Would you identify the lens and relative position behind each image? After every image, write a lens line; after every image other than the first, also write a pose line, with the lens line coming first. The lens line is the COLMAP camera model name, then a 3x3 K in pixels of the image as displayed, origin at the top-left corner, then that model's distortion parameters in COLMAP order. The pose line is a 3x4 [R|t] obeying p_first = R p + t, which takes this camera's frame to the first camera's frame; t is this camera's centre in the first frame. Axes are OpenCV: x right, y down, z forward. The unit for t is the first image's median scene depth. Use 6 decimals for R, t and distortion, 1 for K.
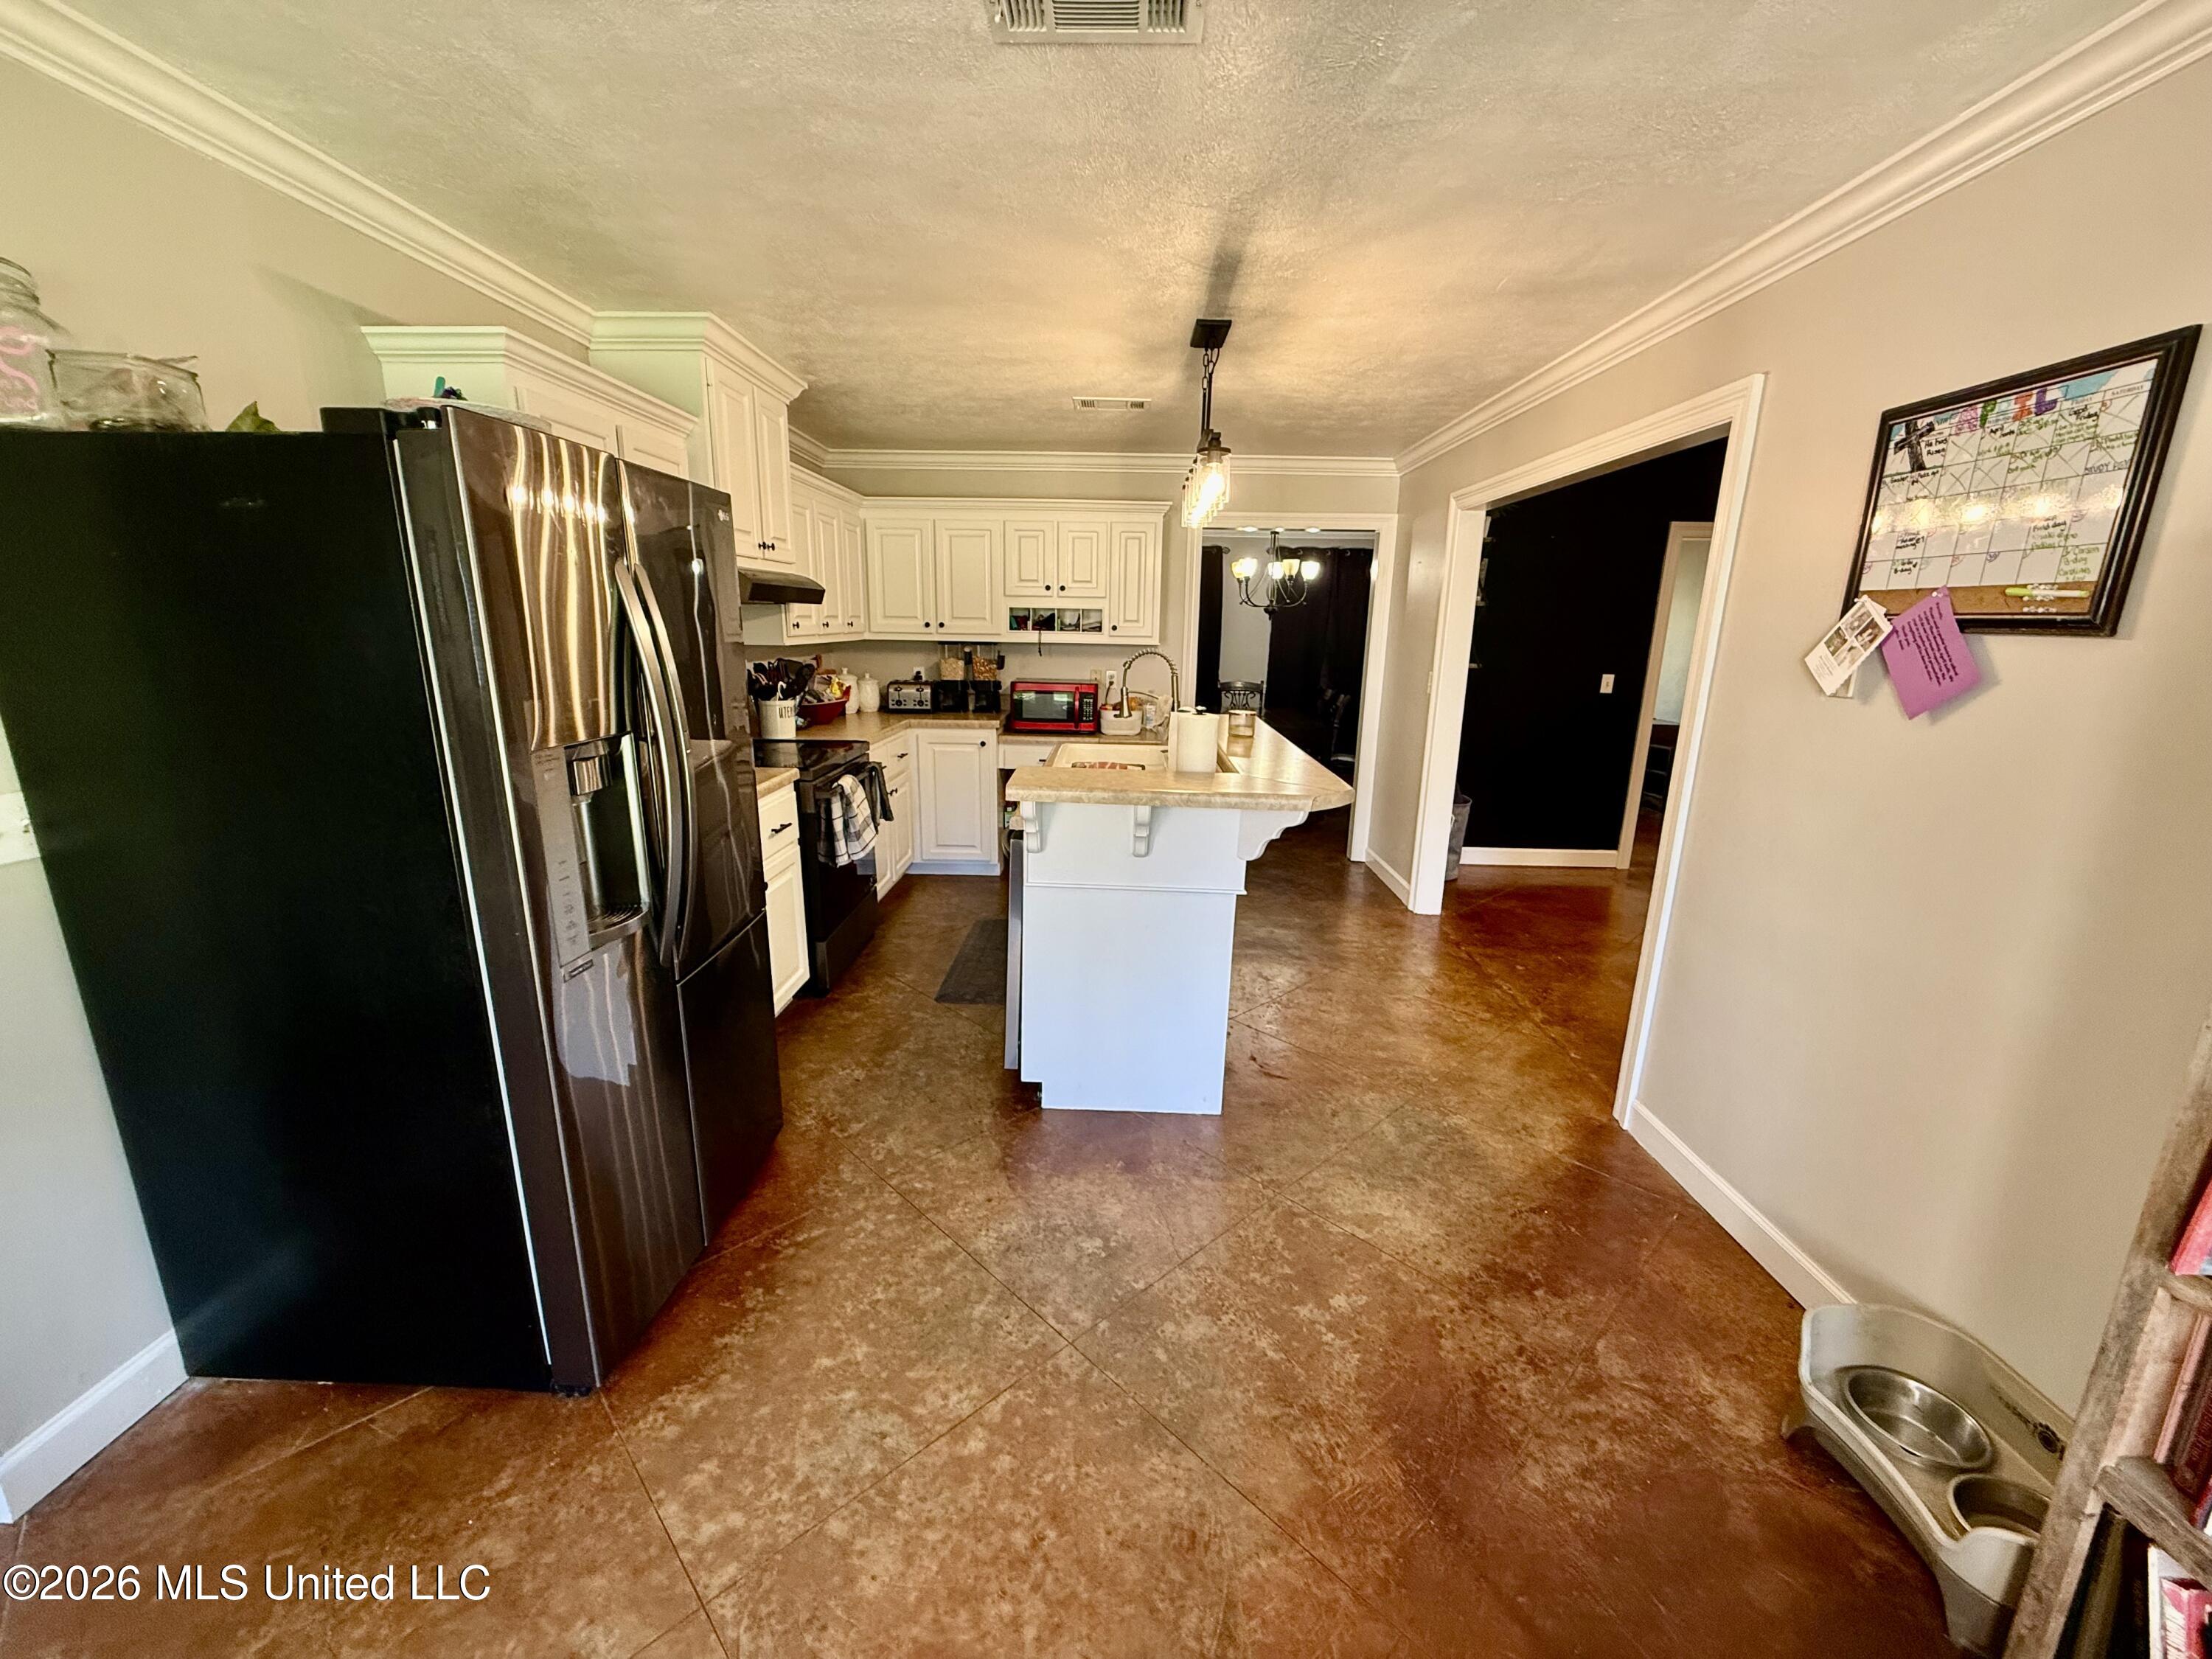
lens RADIAL K [[869.6, 0, 1102.0], [0, 869.6, 833.5], [0, 0, 1]] dist [0.002331, 0.000045]
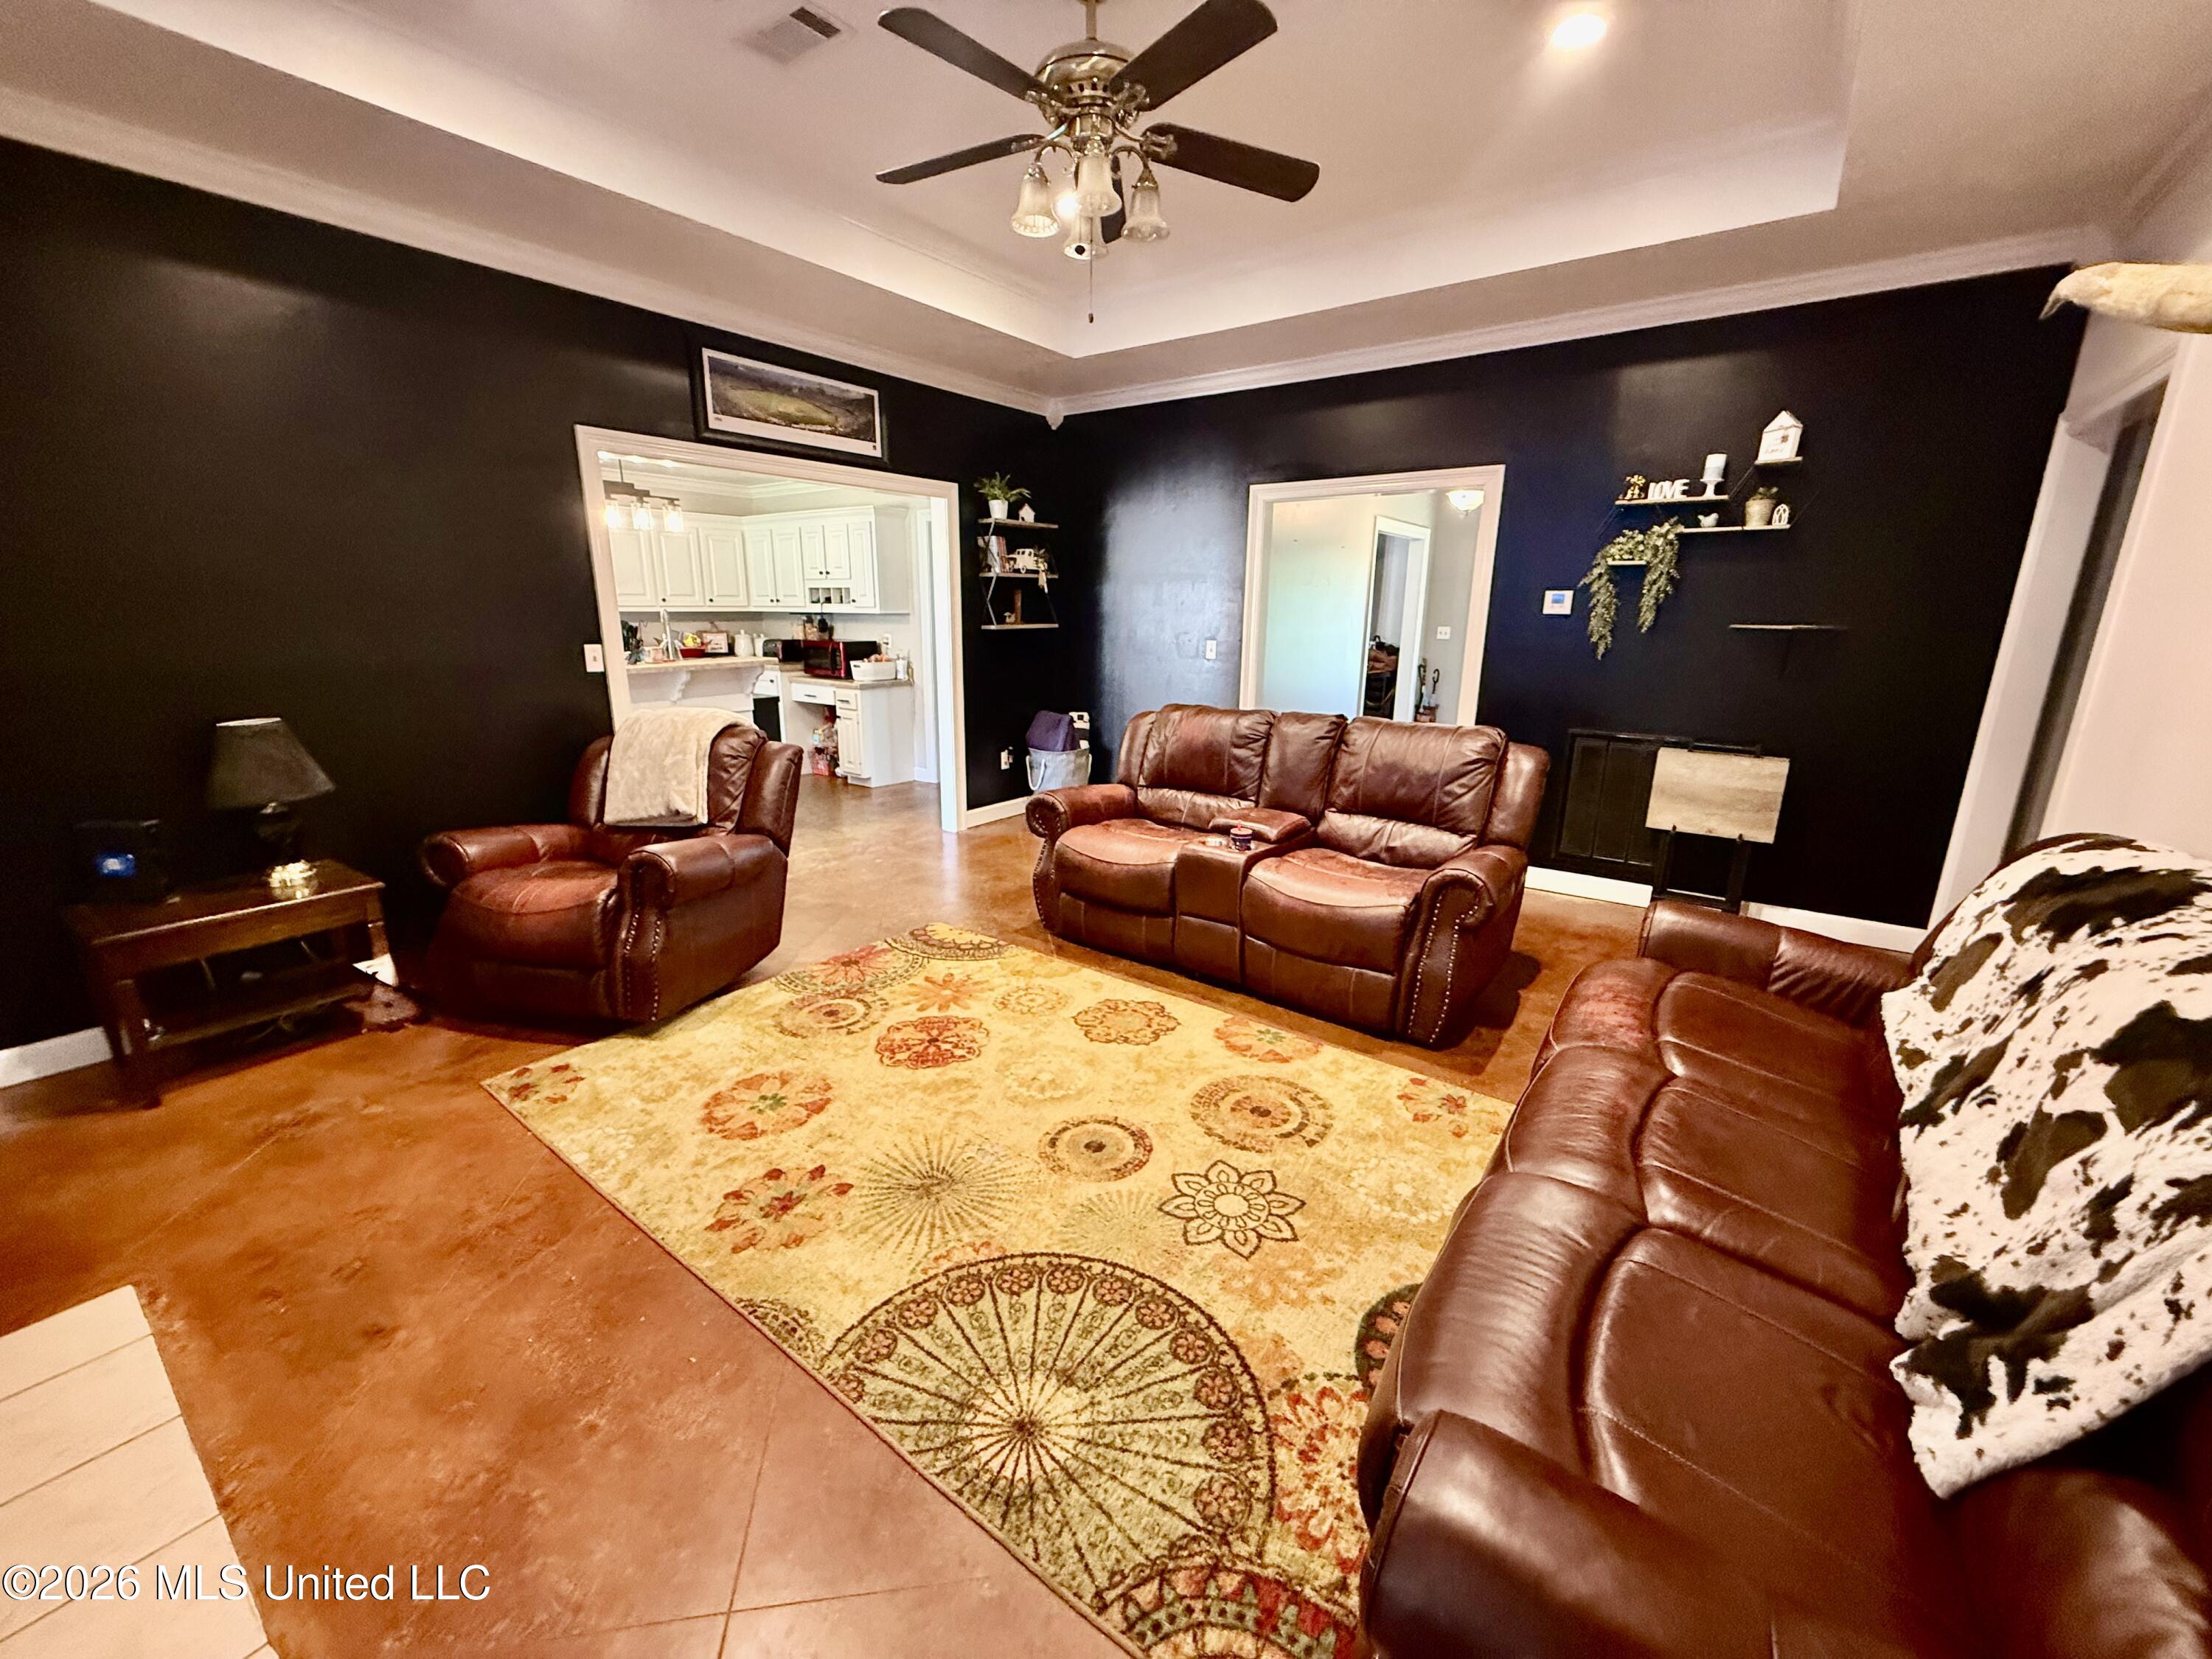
lens RADIAL K [[869.6, 0, 1102.0], [0, 869.6, 833.5], [0, 0, 1]] dist [0.002331, 0.000045]
pose [[0.821871, 0.131594, -0.554266, 2.097966], [-0.126727, 0.990808, 0.047325, 0.020815], [0.555399, 0.031346, 0.830993, 0.174687]]
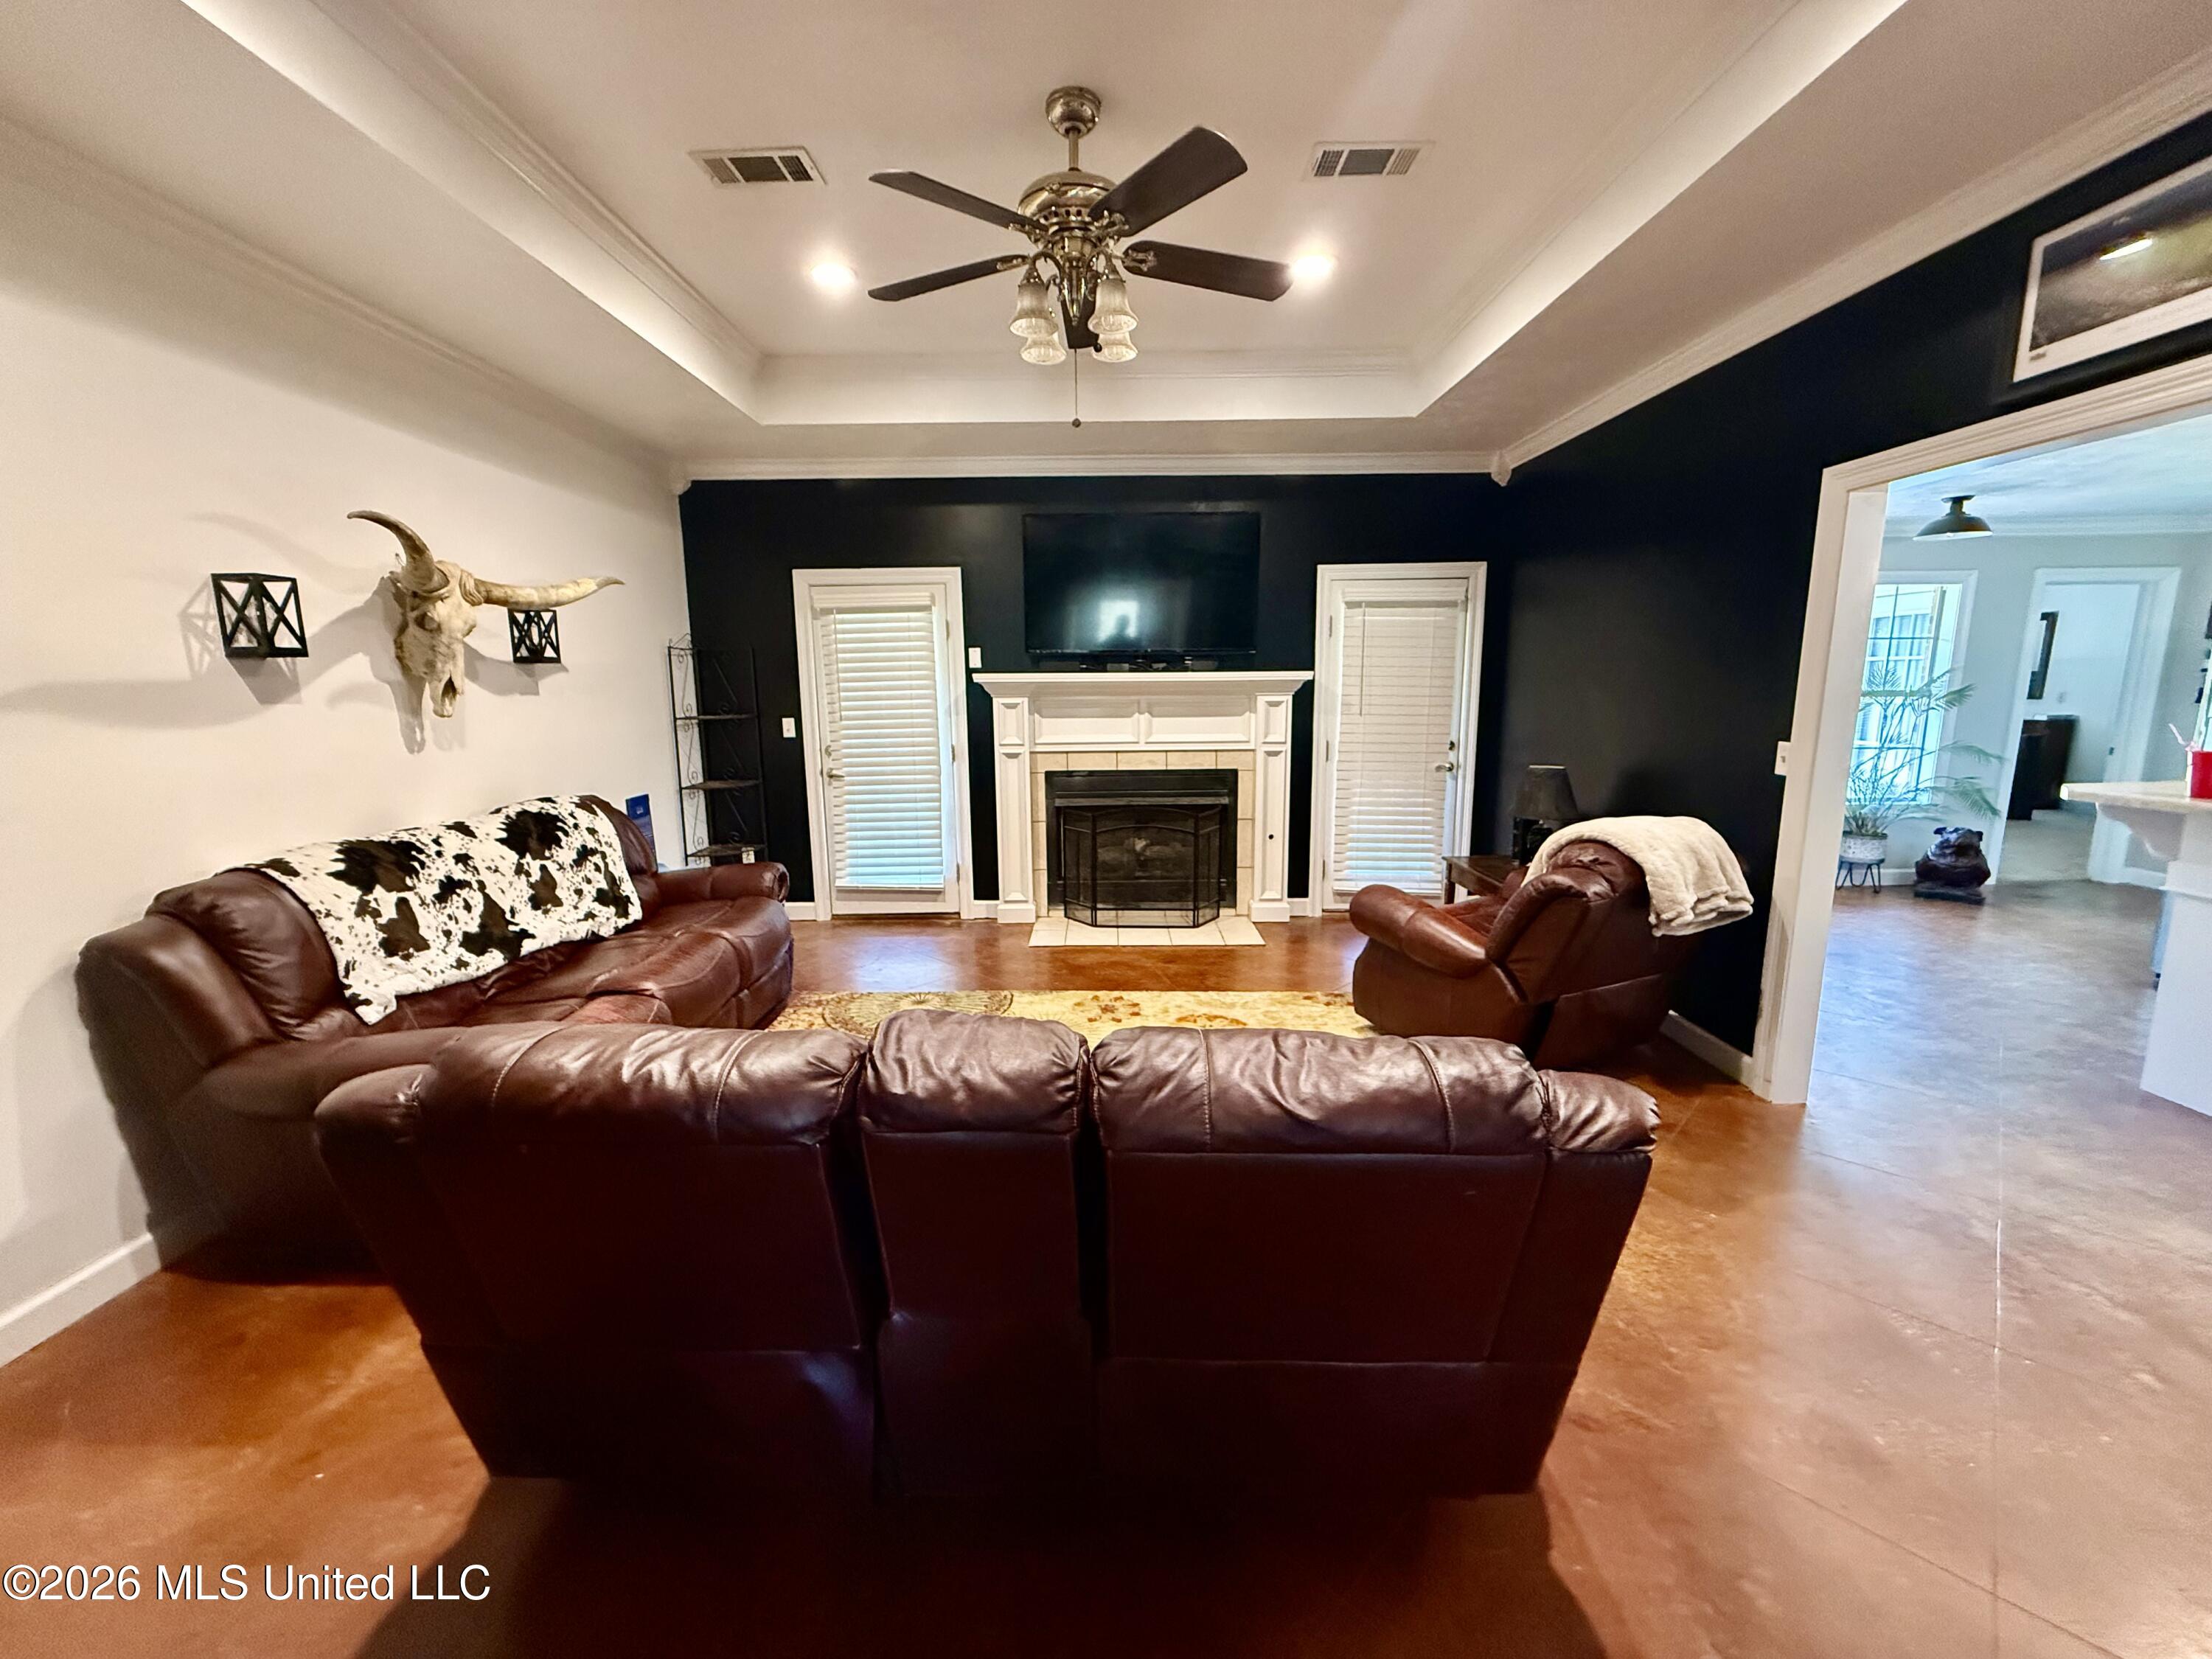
lens RADIAL K [[882.2, 0, 1106.0], [0, 882.2, 829.5], [0, 0, 1]] dist [0.001294, -0.000026]
pose [[-0.999618, -0.005908, -0.026987, 1.522950], [-0.016140, 0.917693, 0.396962, -0.431209], [0.022421, 0.397246, -0.917438, 1.891176]]
